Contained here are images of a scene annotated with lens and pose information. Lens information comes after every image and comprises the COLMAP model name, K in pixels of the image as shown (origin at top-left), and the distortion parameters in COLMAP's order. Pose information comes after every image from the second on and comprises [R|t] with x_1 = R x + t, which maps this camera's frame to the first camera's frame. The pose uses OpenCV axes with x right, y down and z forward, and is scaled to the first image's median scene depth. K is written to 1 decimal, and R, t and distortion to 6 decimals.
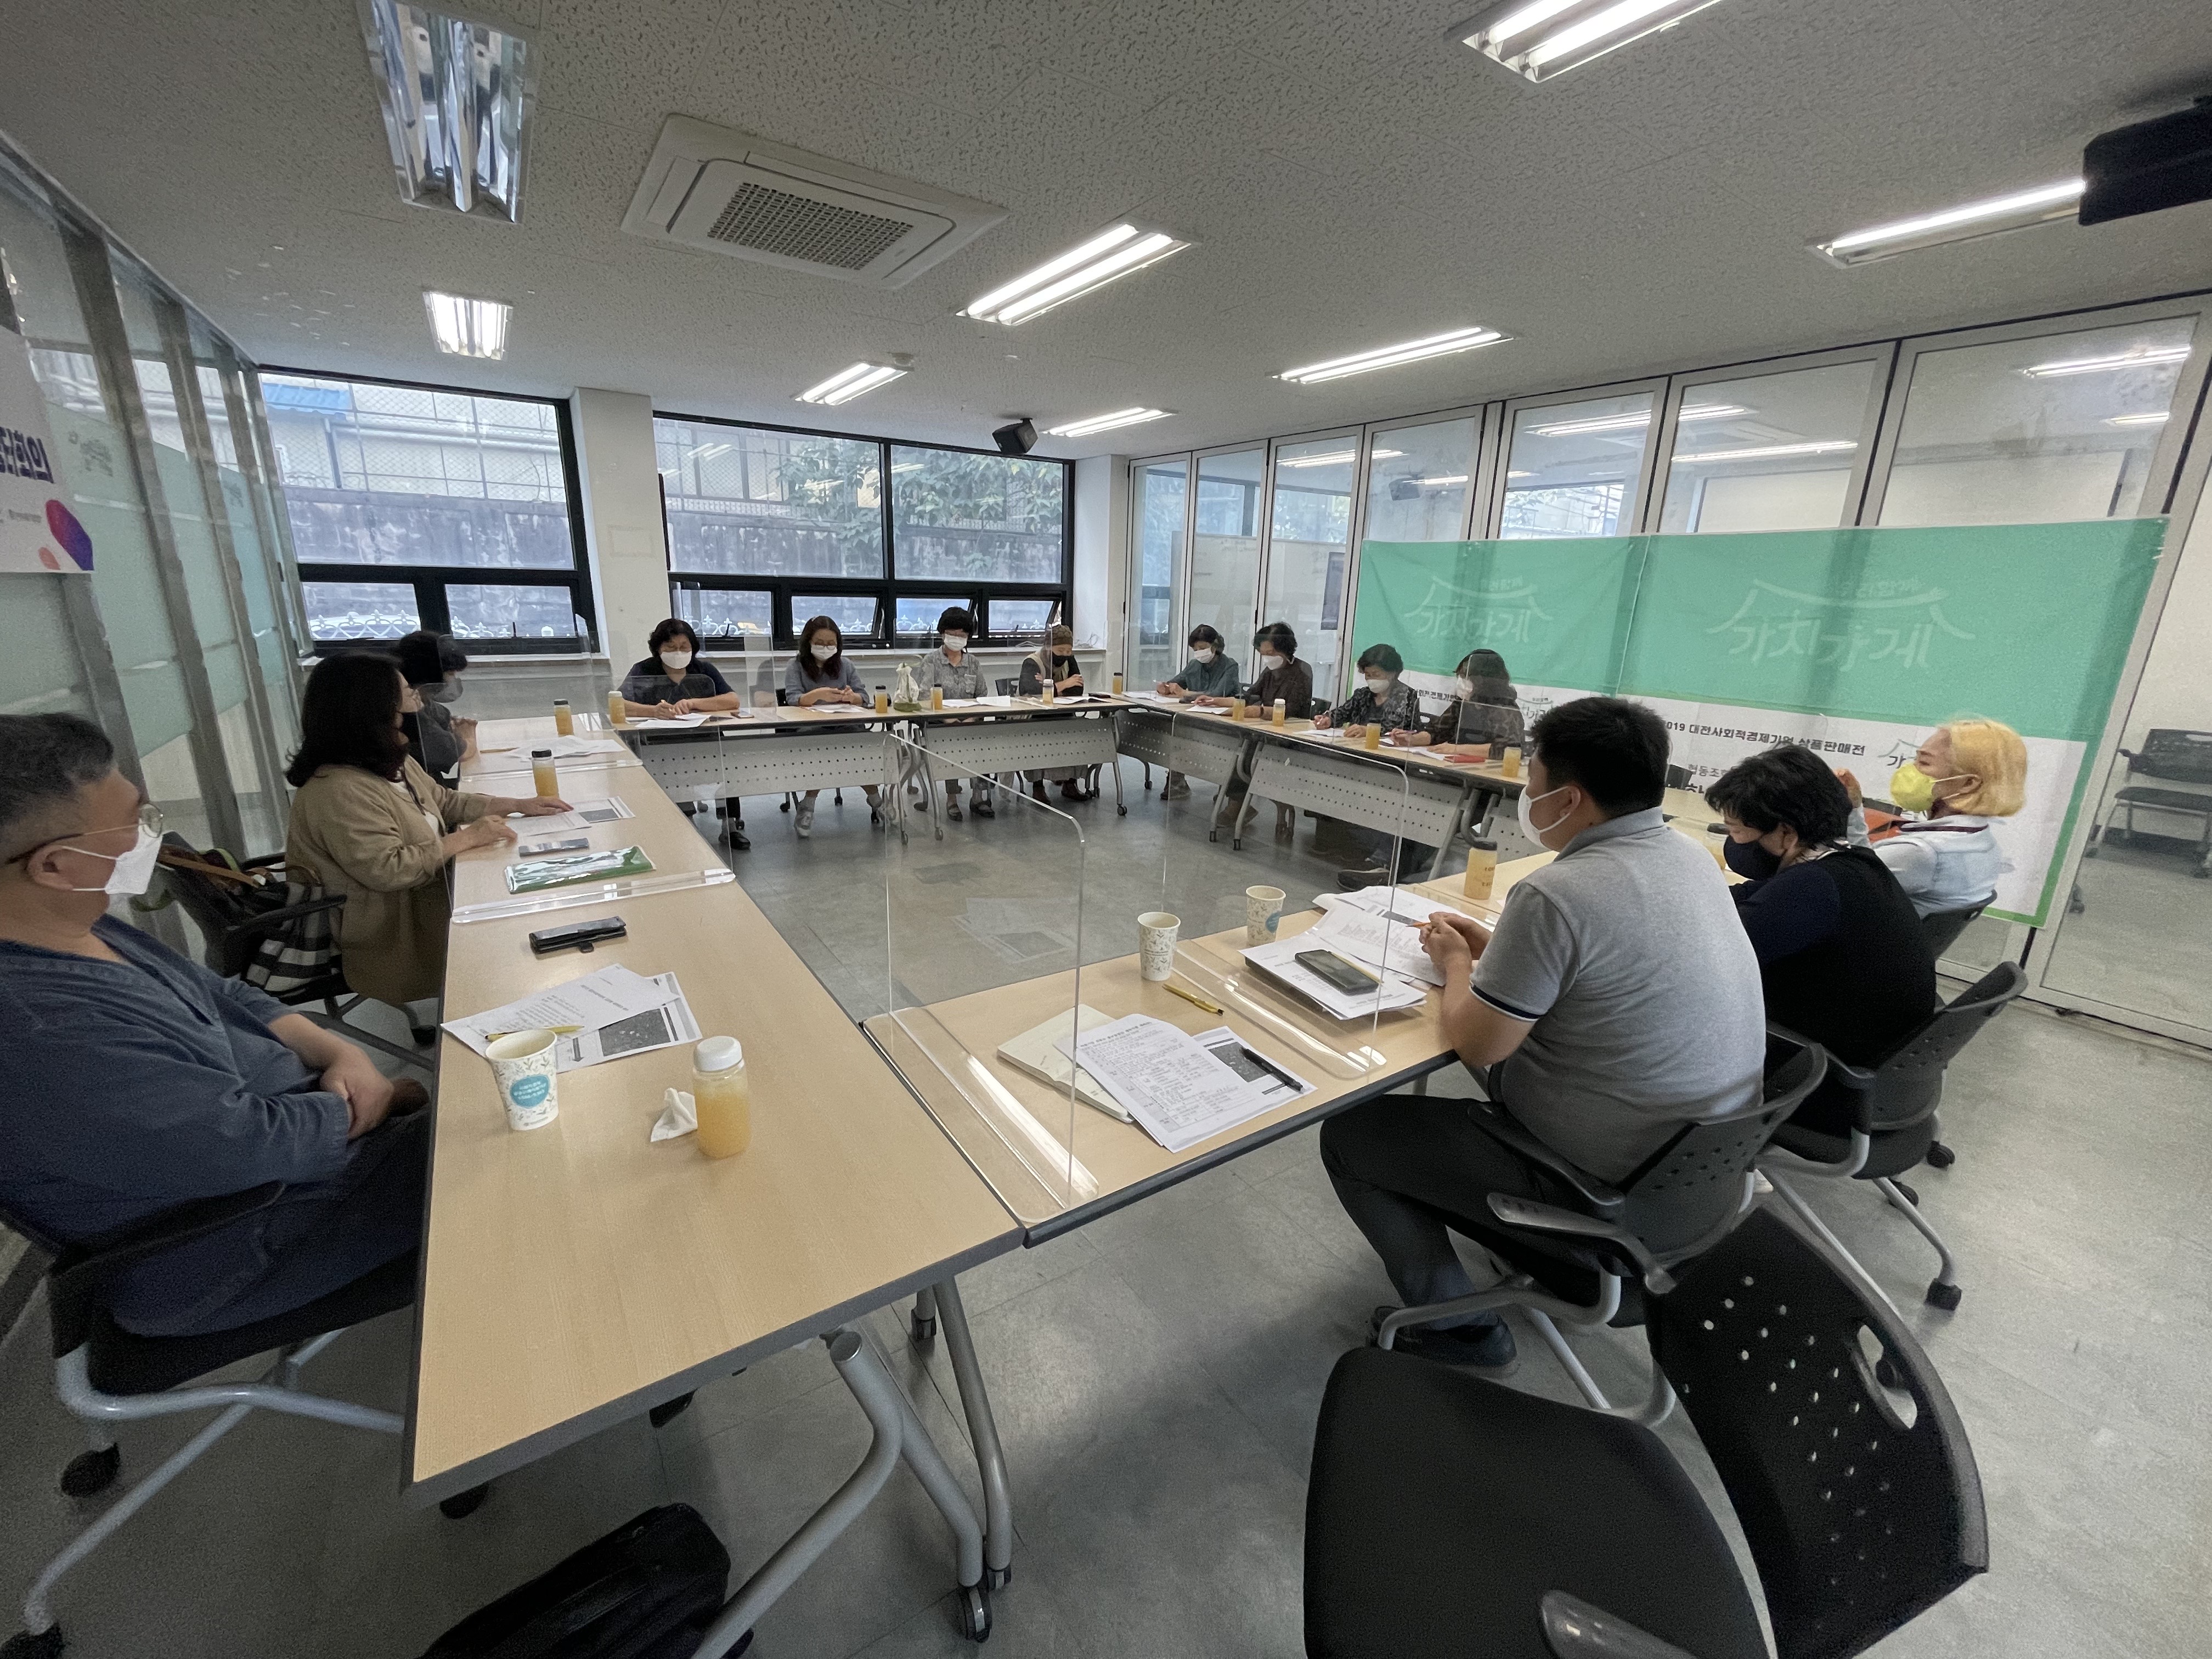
lens RADIAL K [[898.0, 0, 1110.9], [0, 898.0, 824.3], [0, 0, 1]] dist [-0.000168, -0.000389]
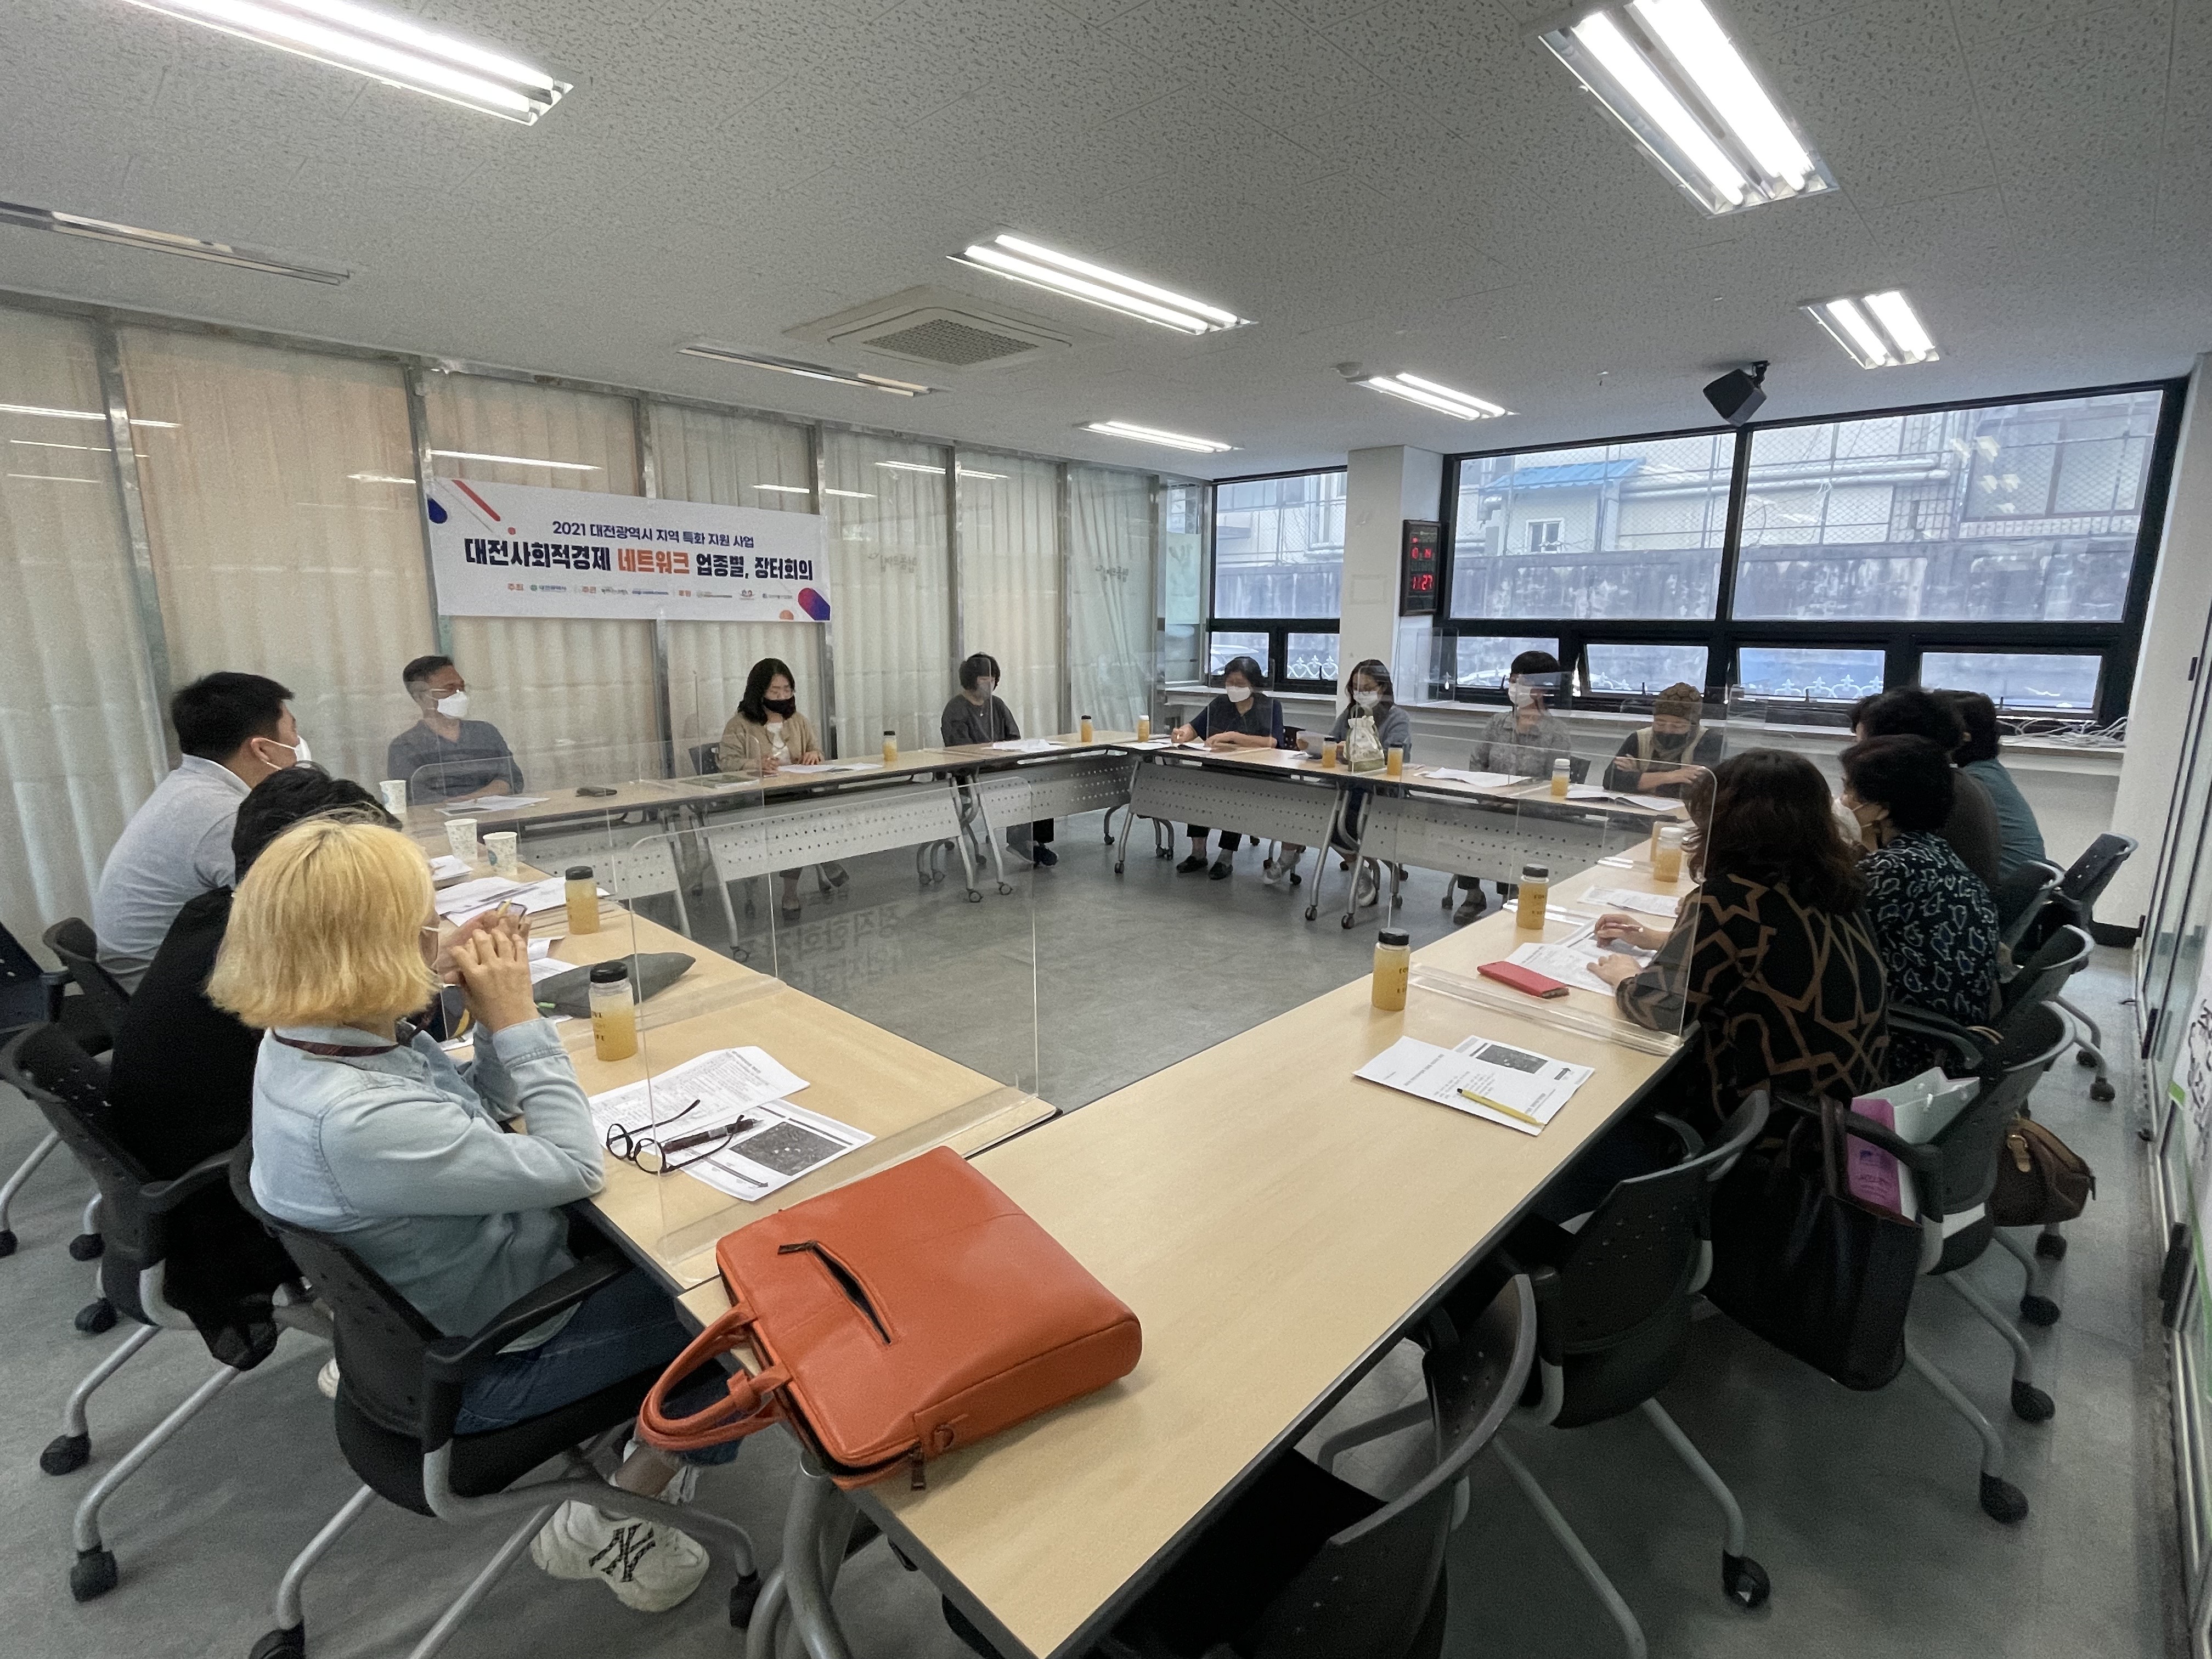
lens RADIAL K [[1044.5, 0, 1110.7], [0, 1044.5, 824.4], [0, 0, 1]] dist [0.001927, -0.000211]
pose [[0.229406, 0.163540, -0.959493, 0.298633], [-0.251706, 0.962219, 0.103824, -0.054153], [0.940222, 0.217693, 0.261903, 0.237436]]
